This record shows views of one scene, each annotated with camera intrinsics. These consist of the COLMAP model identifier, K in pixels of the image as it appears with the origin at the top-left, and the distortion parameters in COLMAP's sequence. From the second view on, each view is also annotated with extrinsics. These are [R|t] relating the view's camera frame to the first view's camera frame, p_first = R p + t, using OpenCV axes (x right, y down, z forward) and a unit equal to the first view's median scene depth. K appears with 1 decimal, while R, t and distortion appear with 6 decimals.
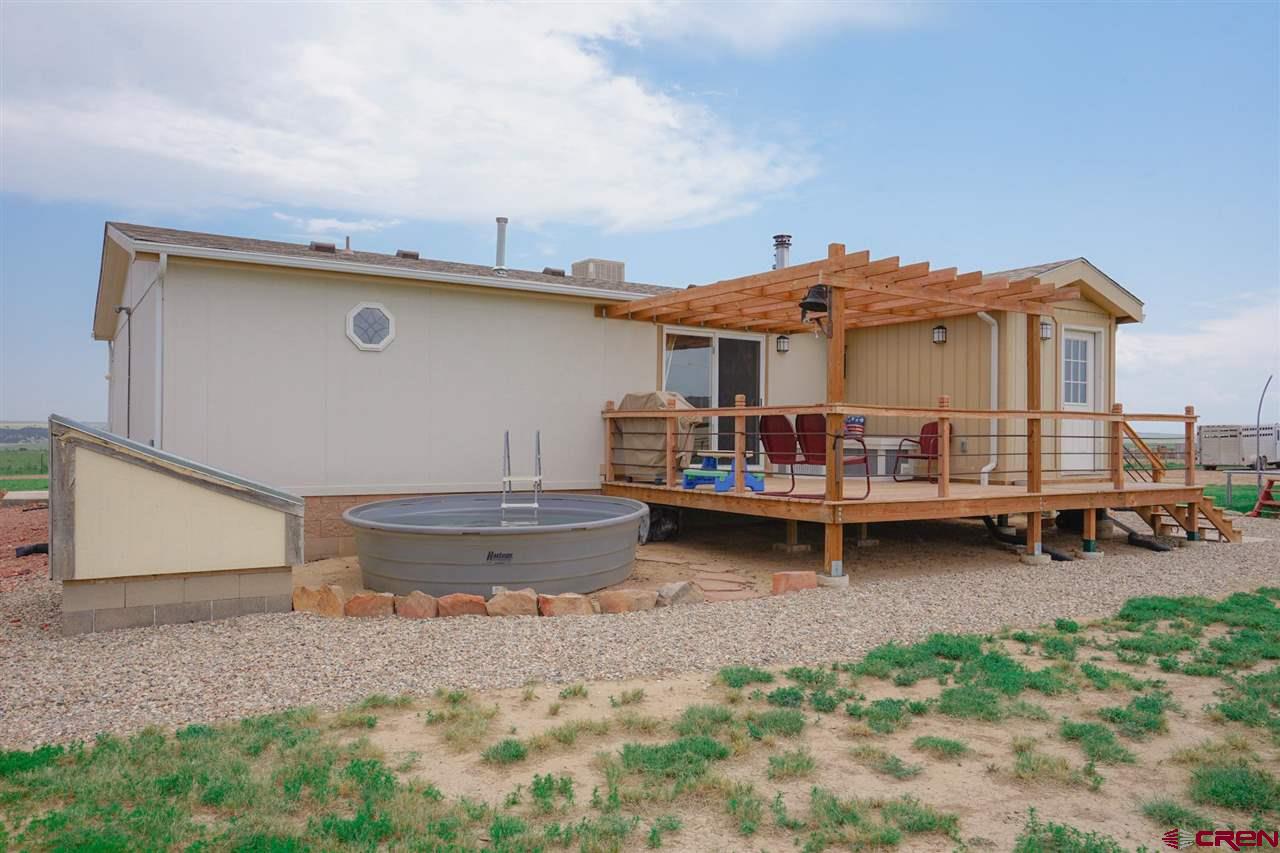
lens RADIAL K [[938.3, 0, 640.0], [0, 938.3, 426.5], [0, 0, 1]] dist [0.009408, 0.002710]
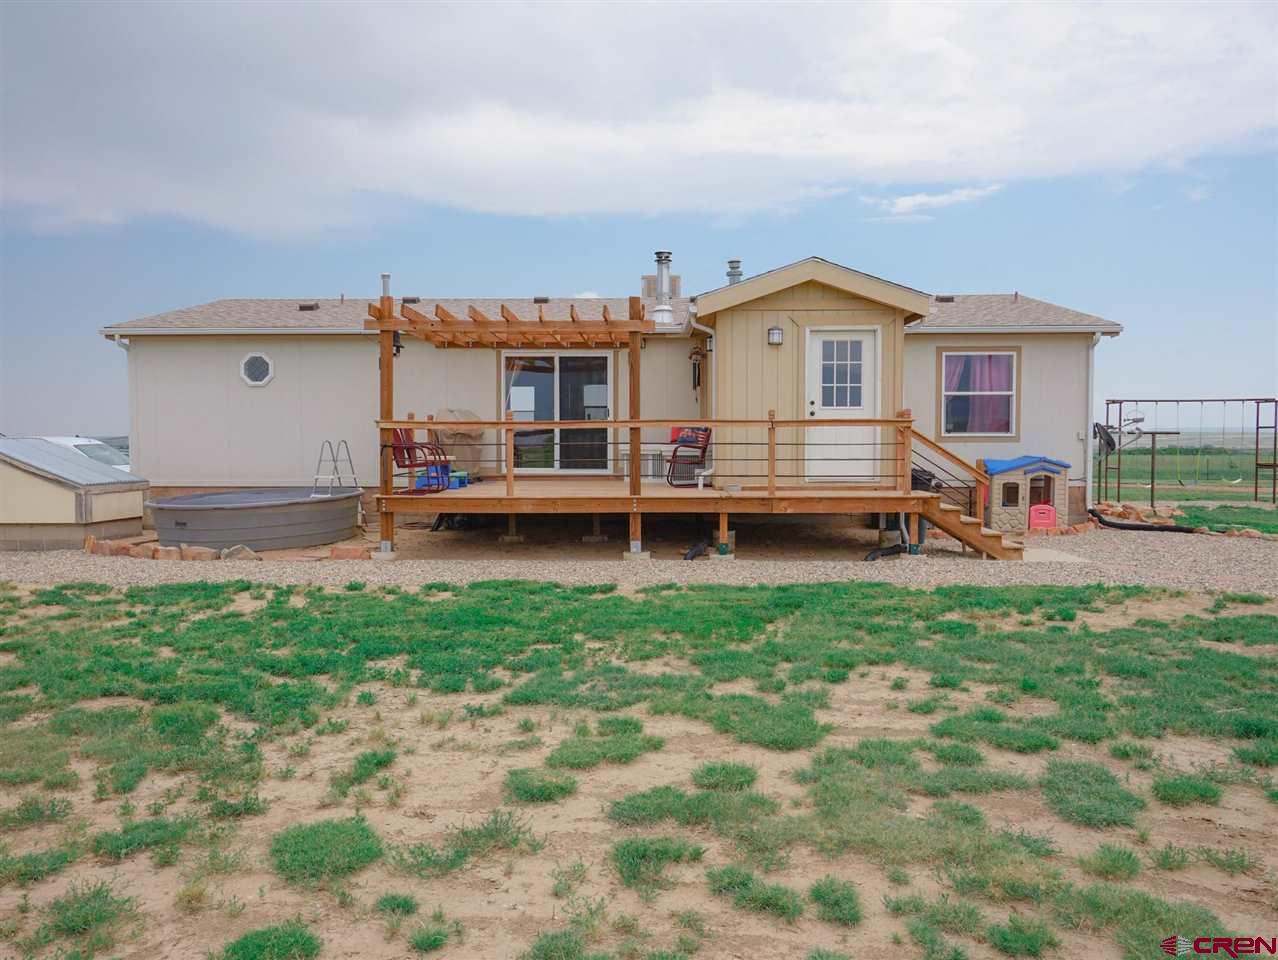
lens RADIAL K [[1082.4, 0, 639.0], [0, 1082.4, 480.0], [0, 0, 1]] dist [0.031923, -0.001163]
pose [[0.816488, 0.013300, -0.577209, 0.963241], [0.014477, 0.998949, 0.043496, -0.001401], [0.577180, -0.043870, 0.815438, -0.019076]]
